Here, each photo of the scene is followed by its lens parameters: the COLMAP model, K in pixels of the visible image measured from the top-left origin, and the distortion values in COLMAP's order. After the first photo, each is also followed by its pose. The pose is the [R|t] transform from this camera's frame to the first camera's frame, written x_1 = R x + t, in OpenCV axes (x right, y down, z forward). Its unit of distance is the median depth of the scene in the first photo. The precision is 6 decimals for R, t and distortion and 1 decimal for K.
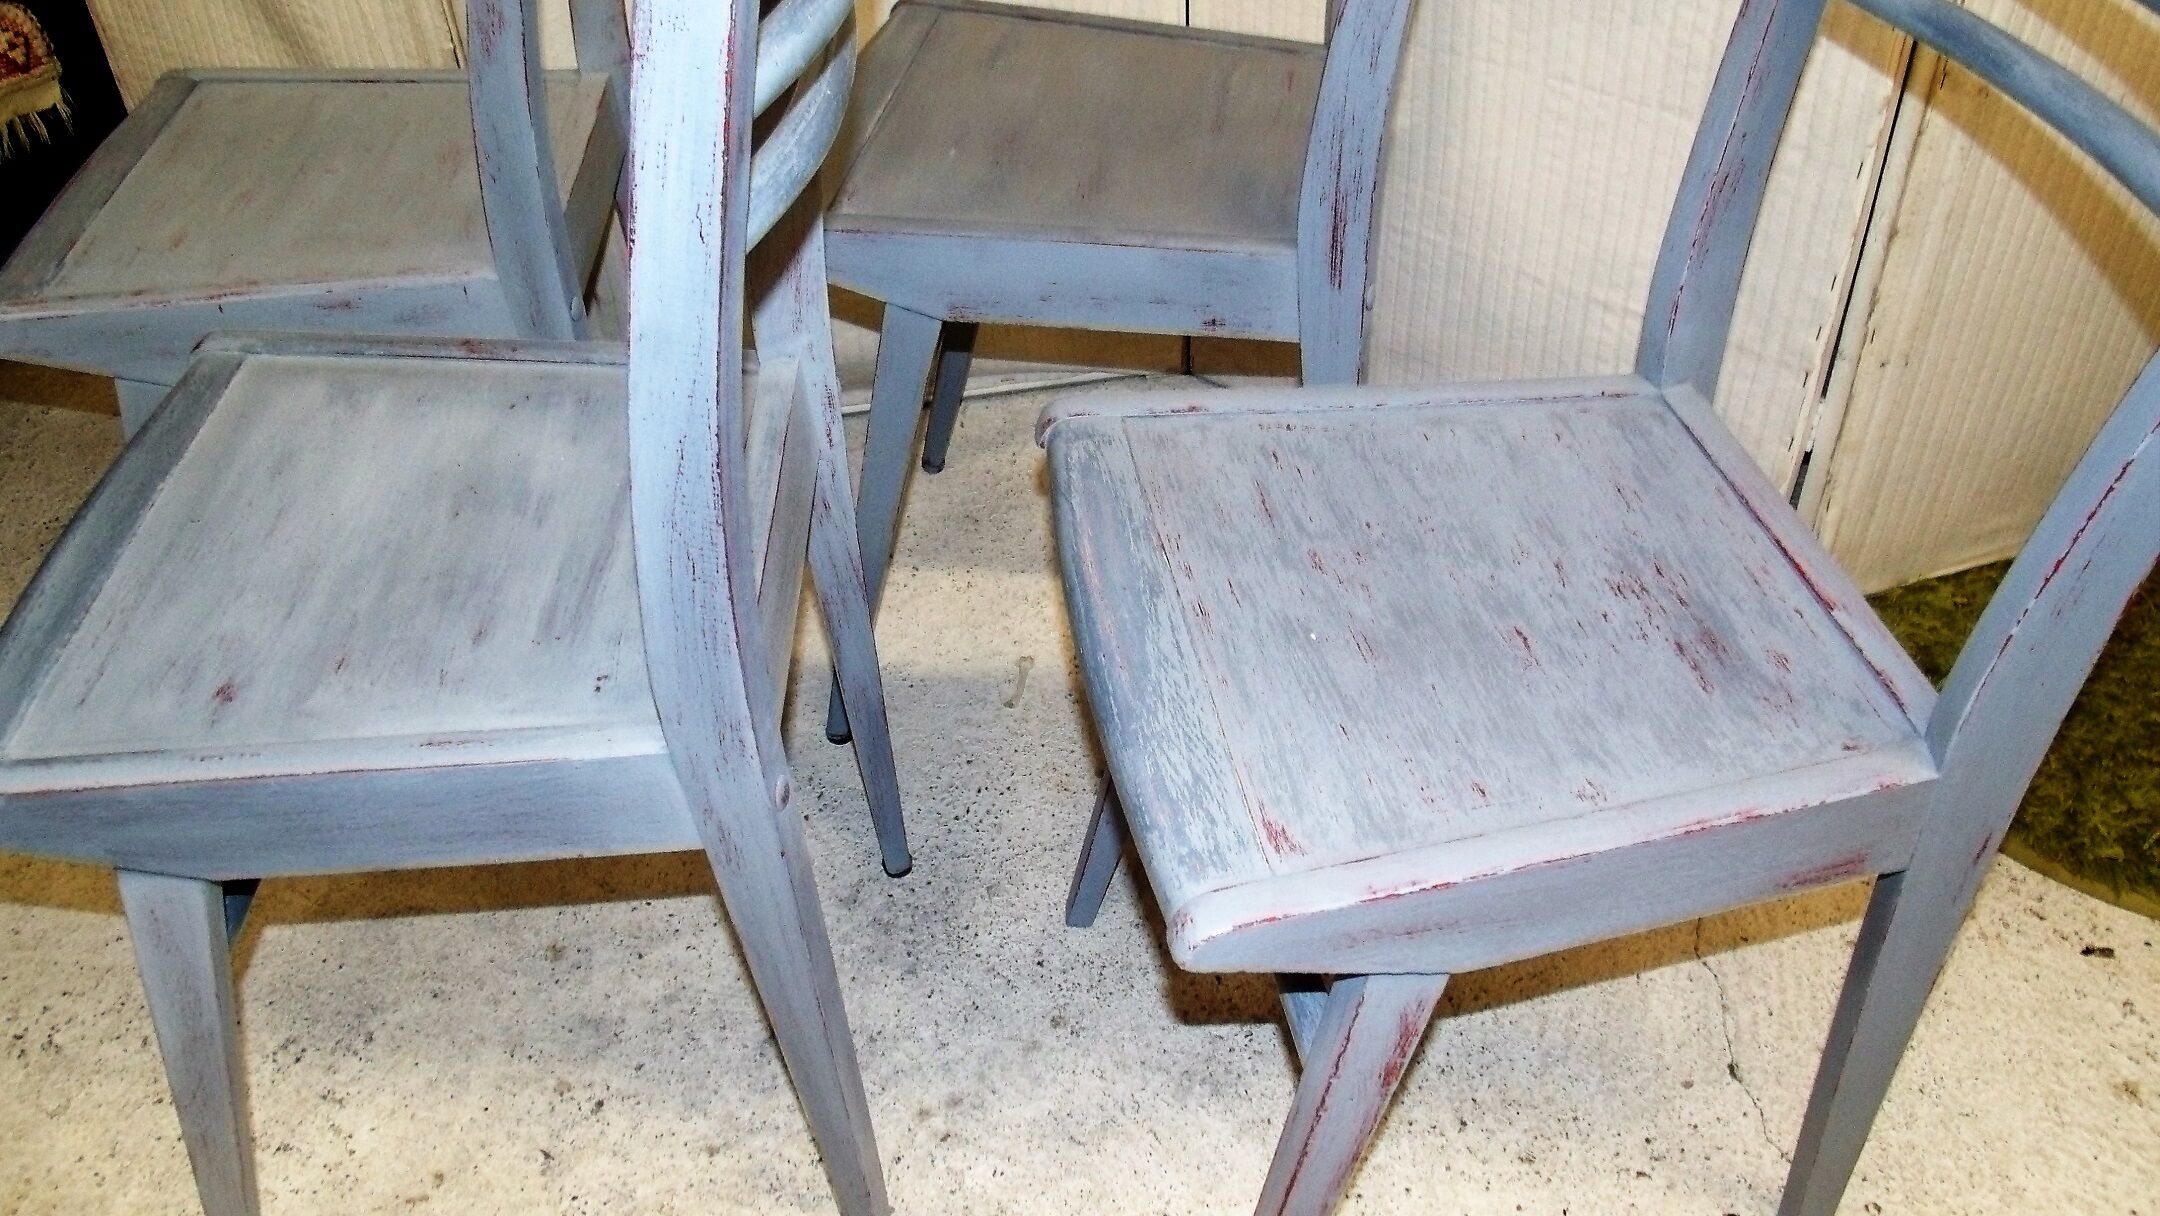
lens RADIAL K [[1697.8, 0, 1094.6], [0, 1697.8, 583.2], [0, 0, 1]] dist [-0.149225, 0.109337]
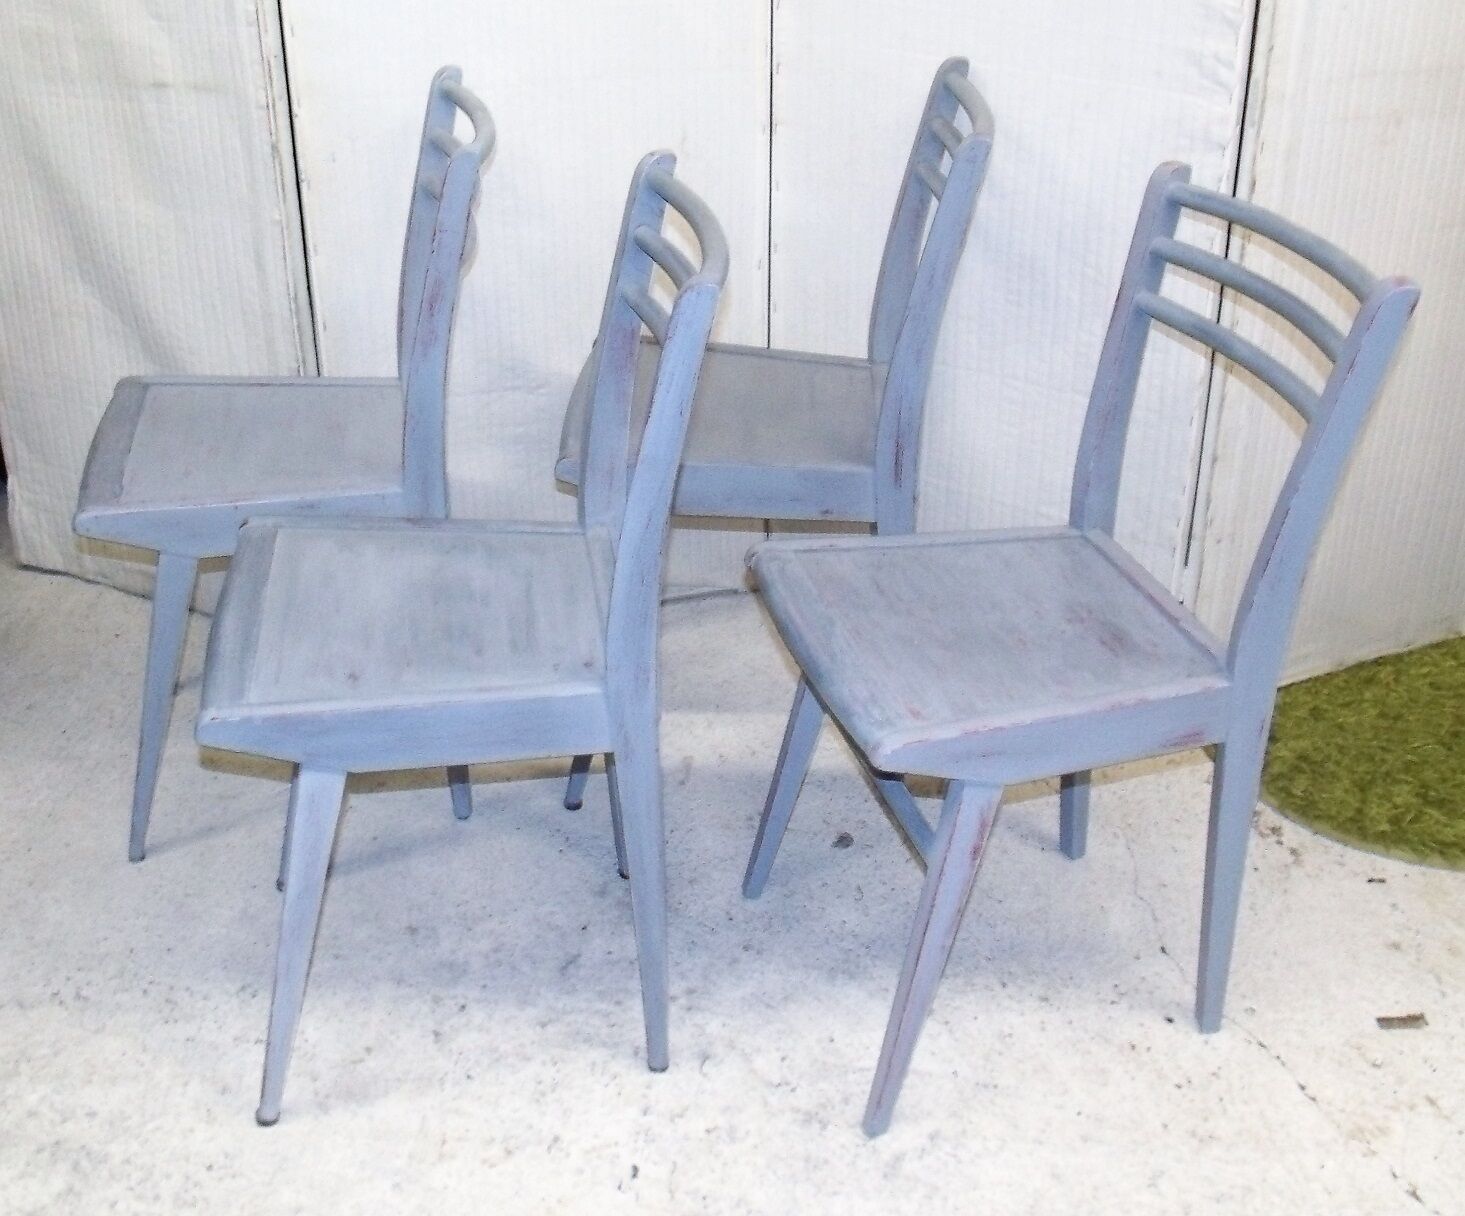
lens RADIAL K [[1671.2, 0, 732.5], [0, 1671.2, 608.0], [0, 0, 1]] dist [-0.184323, 0.209635]
pose [[0.993472, -0.025146, 0.111268, -0.212348], [0.045496, 0.981811, -0.184331, 0.245892], [-0.104609, 0.188190, 0.976546, -0.616791]]
